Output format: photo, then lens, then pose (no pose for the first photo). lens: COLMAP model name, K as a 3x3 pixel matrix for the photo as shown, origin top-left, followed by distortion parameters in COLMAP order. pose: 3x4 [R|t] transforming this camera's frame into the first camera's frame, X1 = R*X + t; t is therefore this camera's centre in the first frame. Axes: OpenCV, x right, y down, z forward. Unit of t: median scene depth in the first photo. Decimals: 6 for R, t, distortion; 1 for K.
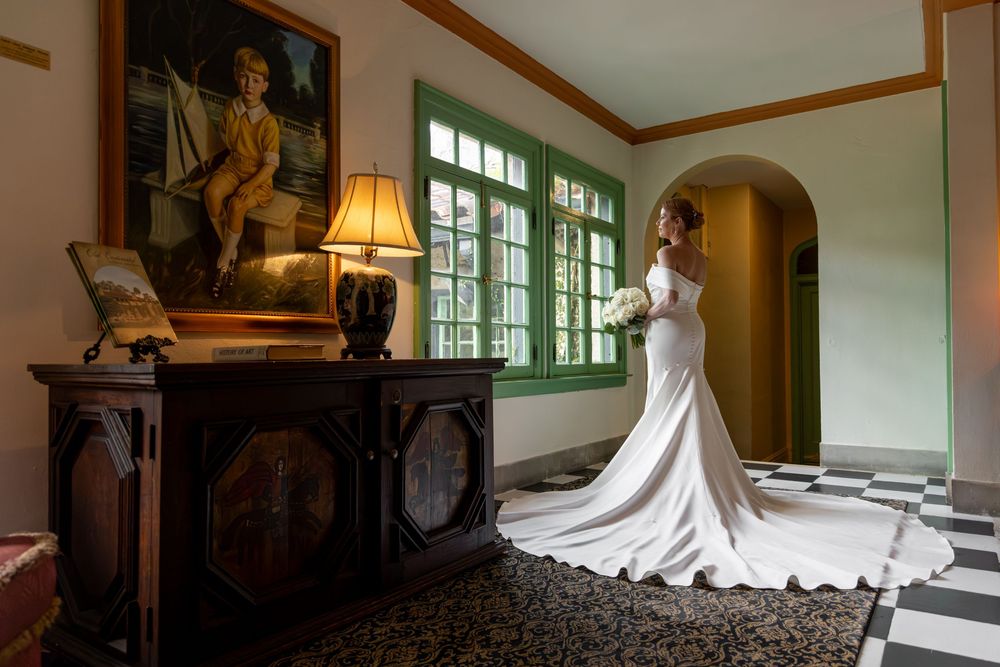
lens RADIAL K [[675.0, 0, 500.0], [0, 675.0, 333.7], [0, 0, 1]] dist [-0.000575, -0.000072]
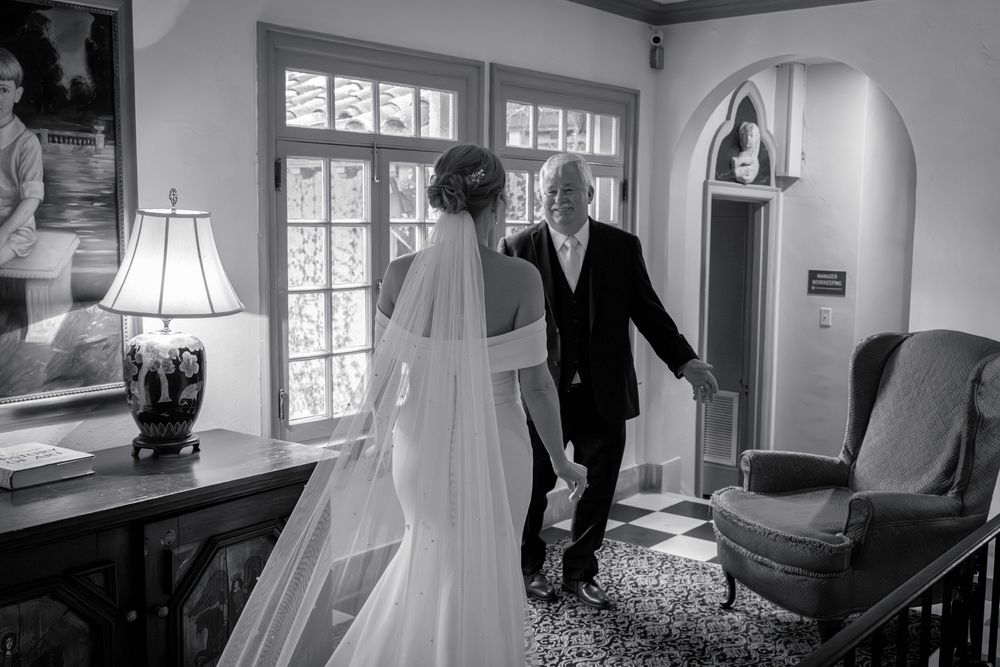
lens RADIAL K [[1120.8, 0, 499.9], [0, 1120.8, 335.8], [0, 0, 1]] dist [-0.000781, 0.000000]
pose [[0.997200, 0.020828, -0.071828, 0.264749], [-0.011030, 0.990894, 0.134194, -0.264960], [0.073969, -0.133026, 0.988348, -0.206401]]
